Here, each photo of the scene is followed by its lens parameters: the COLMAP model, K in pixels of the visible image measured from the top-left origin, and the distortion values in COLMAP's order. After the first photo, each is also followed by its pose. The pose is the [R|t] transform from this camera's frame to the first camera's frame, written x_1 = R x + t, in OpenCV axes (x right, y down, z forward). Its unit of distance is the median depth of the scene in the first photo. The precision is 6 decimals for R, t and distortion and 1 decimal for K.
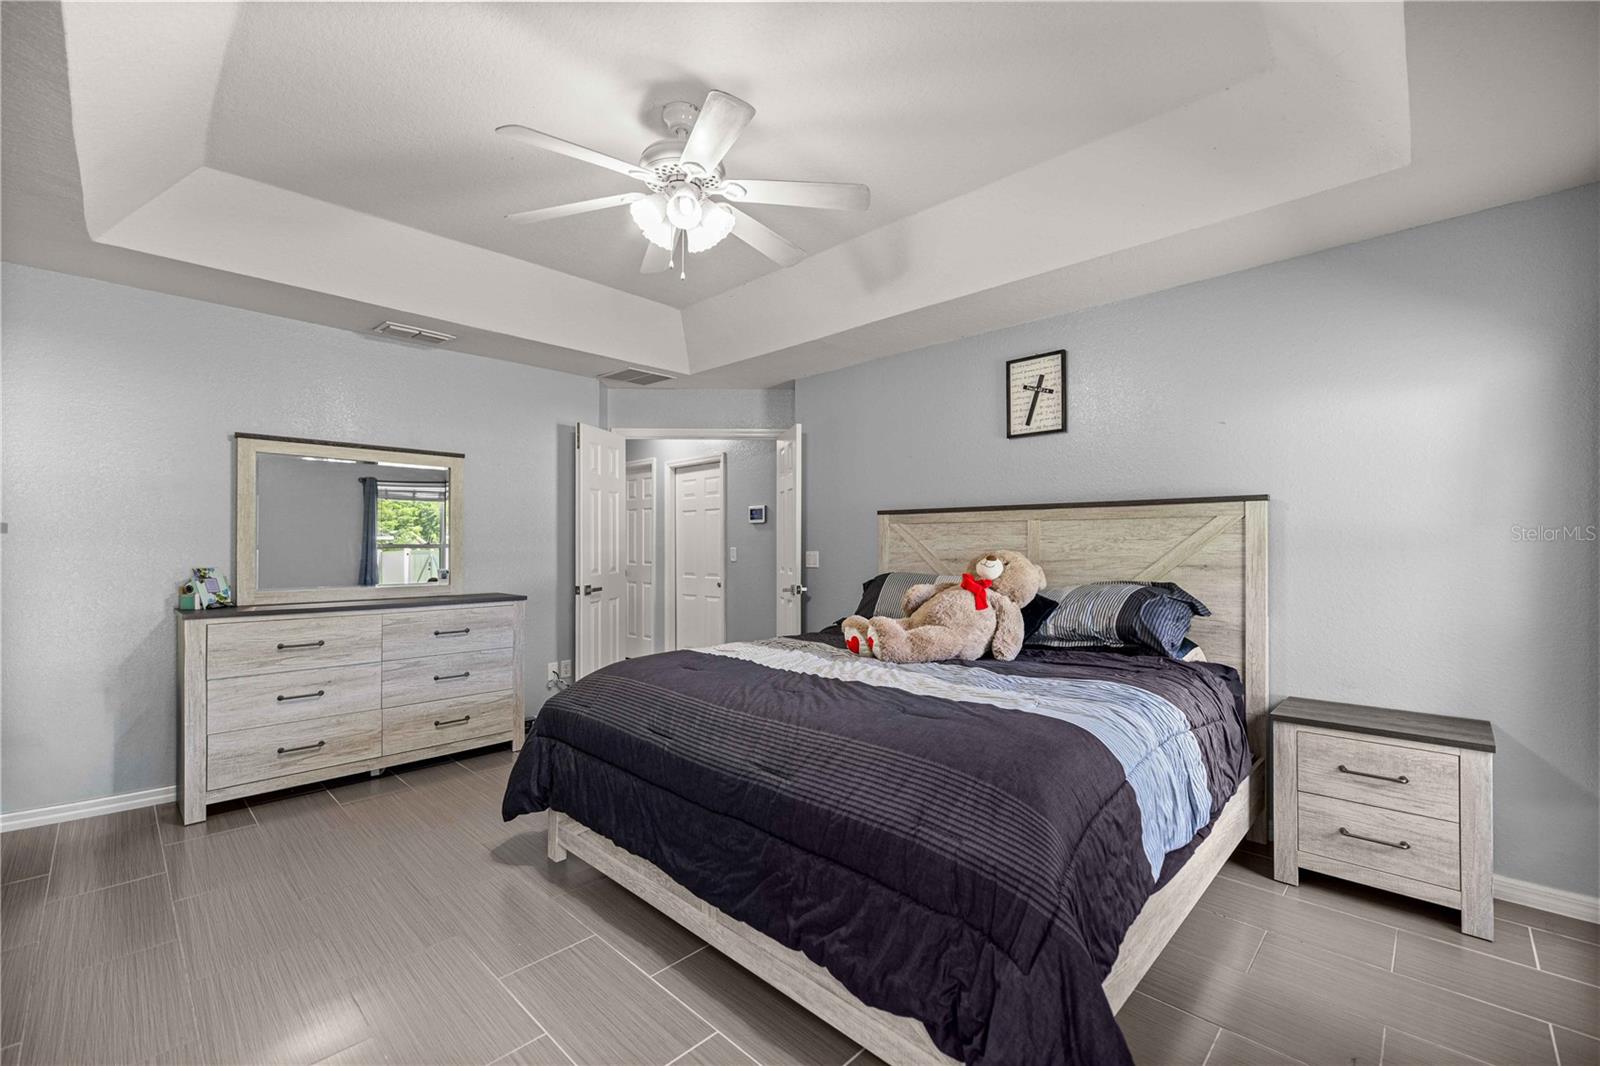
lens RADIAL K [[668.6, 0, 797.2], [0, 668.6, 541.3], [0, 0, 1]] dist [0.001012, 0.000190]
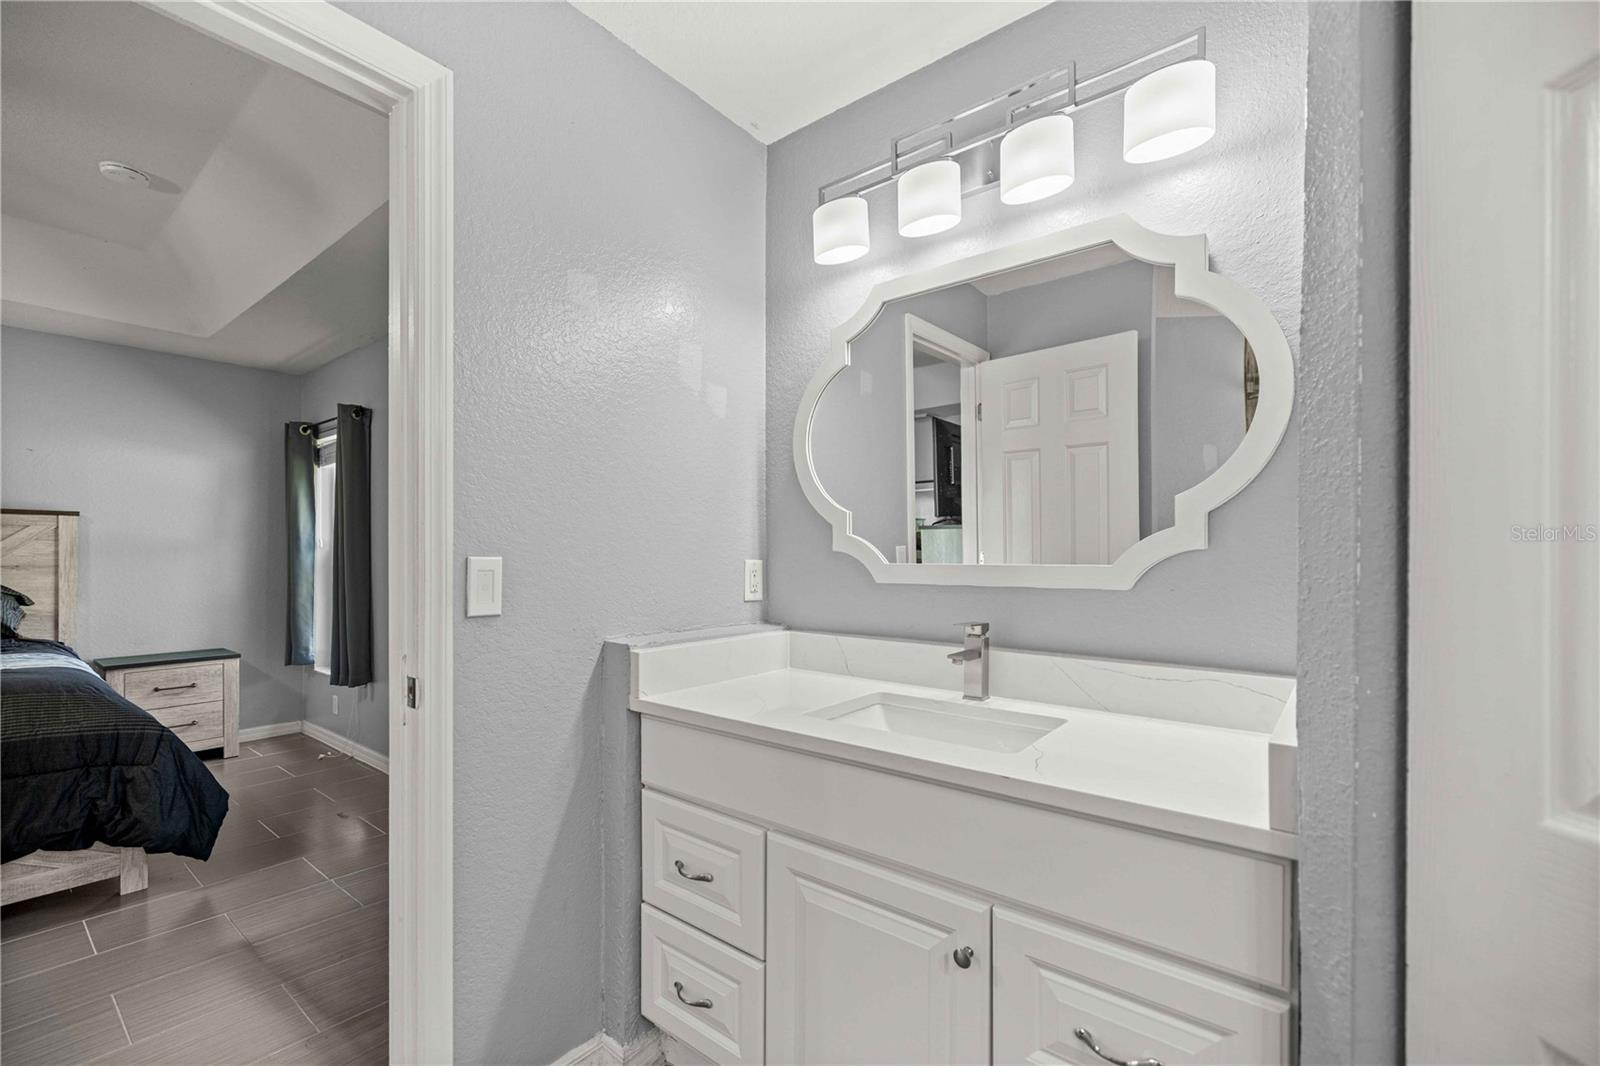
lens RADIAL K [[689.3, 0, 794.6], [0, 689.3, 560.4], [0, 0, 1]] dist [0.000259, -0.000068]
pose [[-0.097818, -0.004025, 0.995196, -0.799756], [-0.007750, 0.999965, 0.003283, 0.011941], [-0.995174, -0.007392, -0.097846, -0.290071]]
